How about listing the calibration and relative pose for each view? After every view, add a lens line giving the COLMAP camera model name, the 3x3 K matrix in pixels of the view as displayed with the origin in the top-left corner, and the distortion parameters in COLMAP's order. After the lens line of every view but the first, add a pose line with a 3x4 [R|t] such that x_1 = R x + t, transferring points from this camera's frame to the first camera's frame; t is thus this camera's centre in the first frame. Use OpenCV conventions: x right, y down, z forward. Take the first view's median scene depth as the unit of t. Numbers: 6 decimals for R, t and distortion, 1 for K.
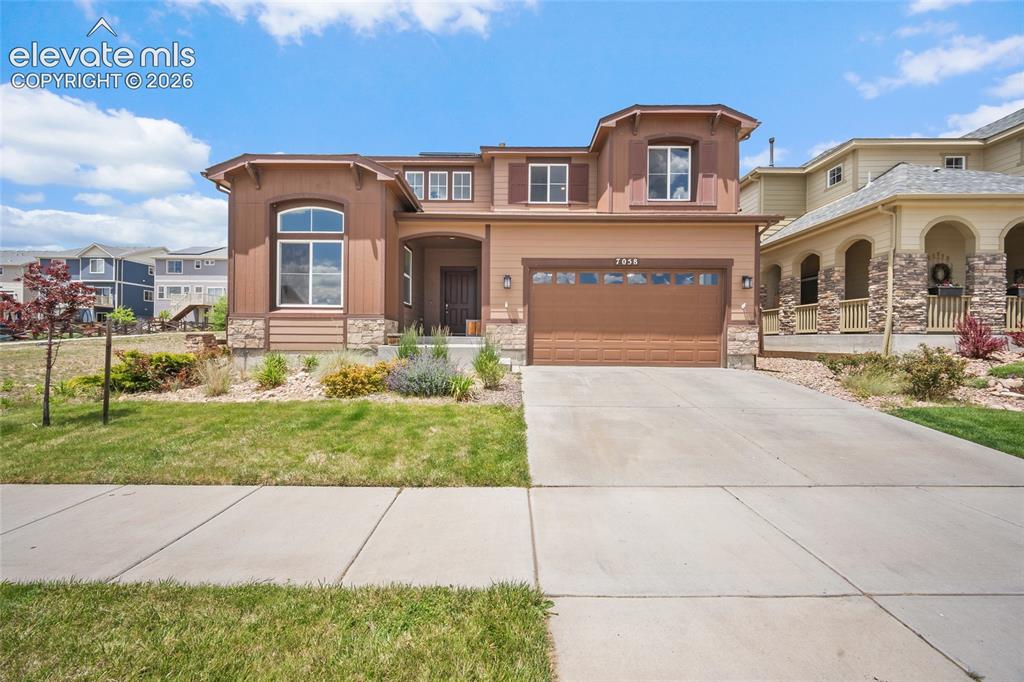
lens RADIAL K [[402.8, 0, 510.1], [0, 402.8, 342.6], [0, 0, 1]] dist [-0.003262, 0.001334]
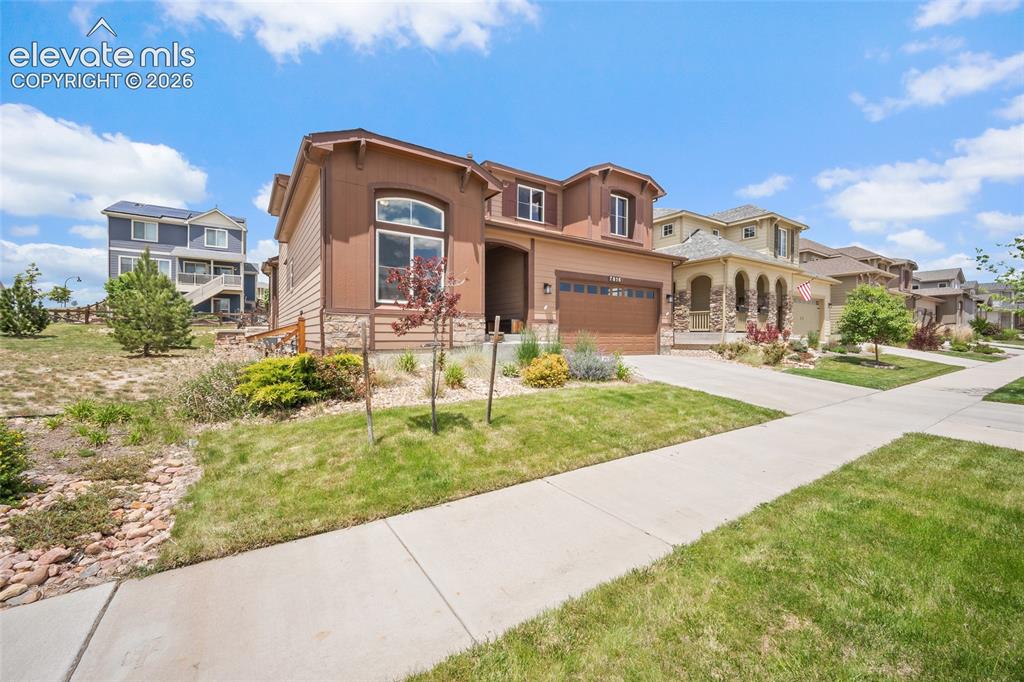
lens RADIAL K [[402.8, 0, 506.7], [0, 402.8, 337.1], [0, 0, 1]] dist [-0.003262, 0.001334]
pose [[0.832213, -0.004925, 0.554435, -0.767395], [0.003817, 0.999988, 0.003154, -0.010833], [-0.554444, -0.000508, 0.832221, 0.068329]]
